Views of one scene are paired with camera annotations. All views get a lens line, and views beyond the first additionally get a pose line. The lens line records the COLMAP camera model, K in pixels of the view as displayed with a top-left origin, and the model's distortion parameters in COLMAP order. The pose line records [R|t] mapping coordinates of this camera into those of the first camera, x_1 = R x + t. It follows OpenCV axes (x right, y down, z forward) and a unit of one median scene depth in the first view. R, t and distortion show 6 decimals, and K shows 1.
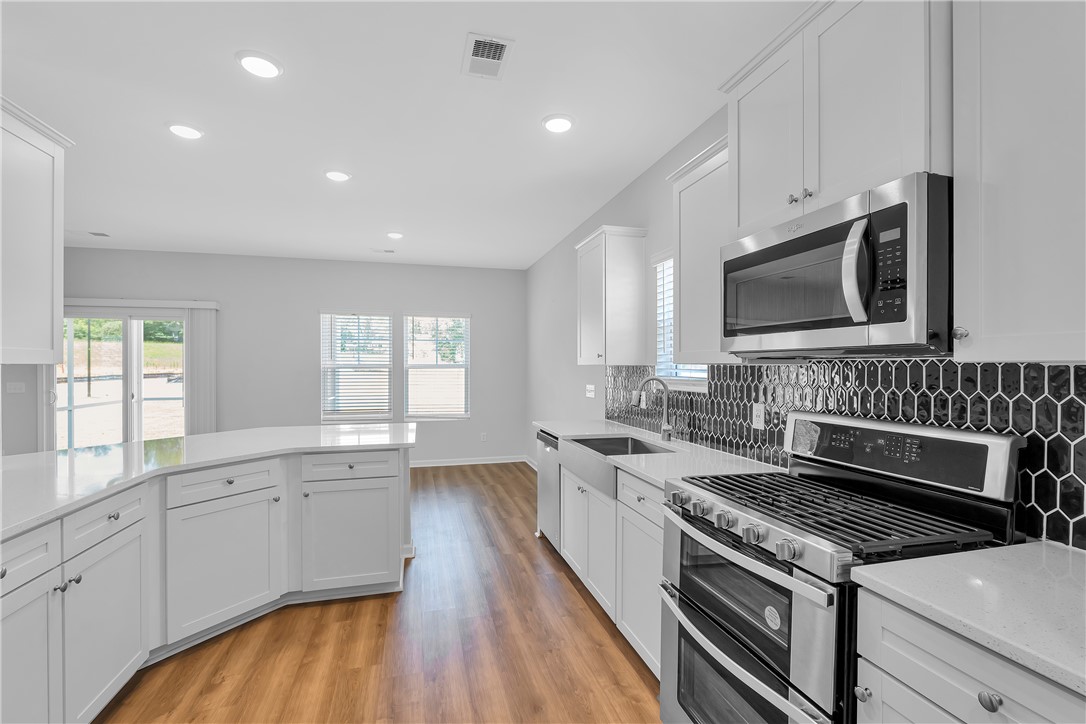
lens RADIAL K [[472.5, 0, 540.9], [0, 472.5, 363.6], [0, 0, 1]] dist [-0.002611, -0.000259]
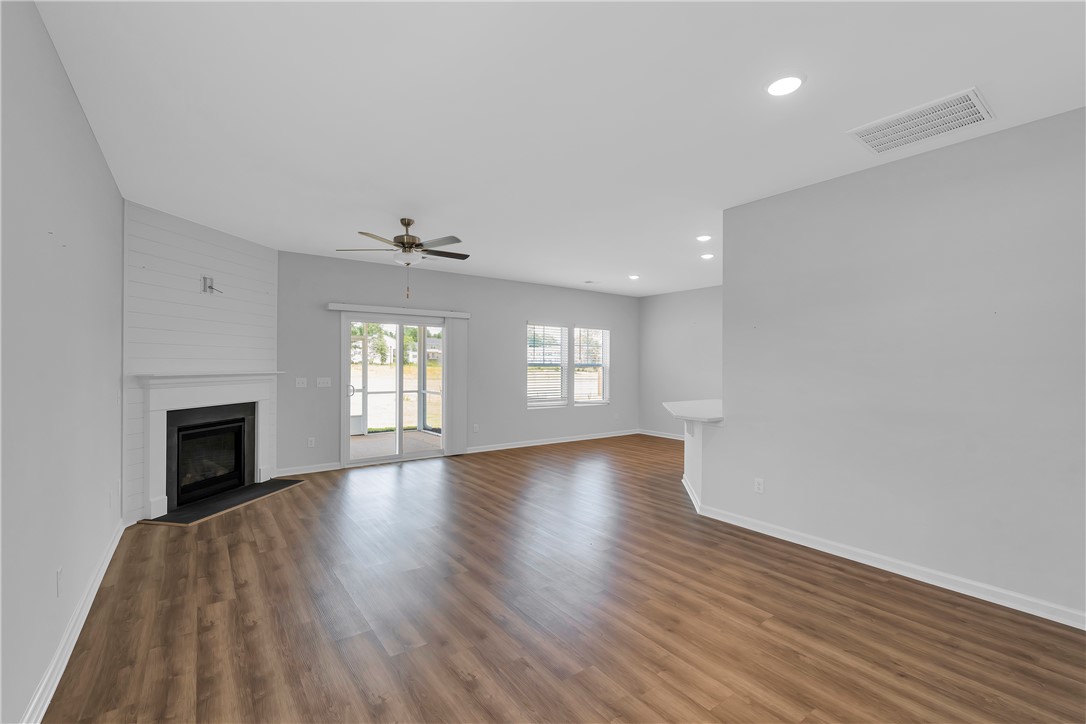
lens RADIAL K [[472.5, 0, 540.9], [0, 472.5, 363.6], [0, 0, 1]] dist [-0.002611, -0.000259]
pose [[0.929013, 0.005520, 0.370007, -0.870260], [-0.005106, 0.999985, -0.002098, 0.005224], [-0.370013, 0.000060, 0.929027, -0.213848]]
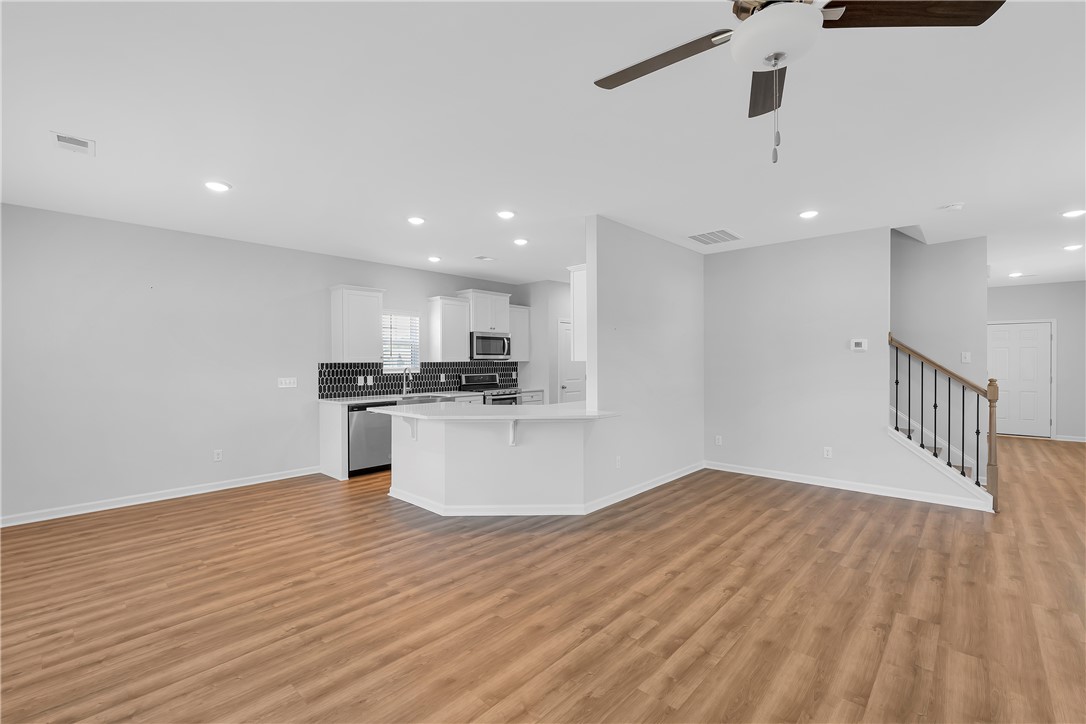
lens RADIAL K [[472.5, 0, 540.9], [0, 472.5, 363.6], [0, 0, 1]] dist [-0.002611, -0.000259]
pose [[-0.545987, -0.001005, 0.837793, -0.933784], [0.001646, 0.999996, 0.002272, 0.005065], [-0.837792, 0.002619, -0.545983, 0.825062]]
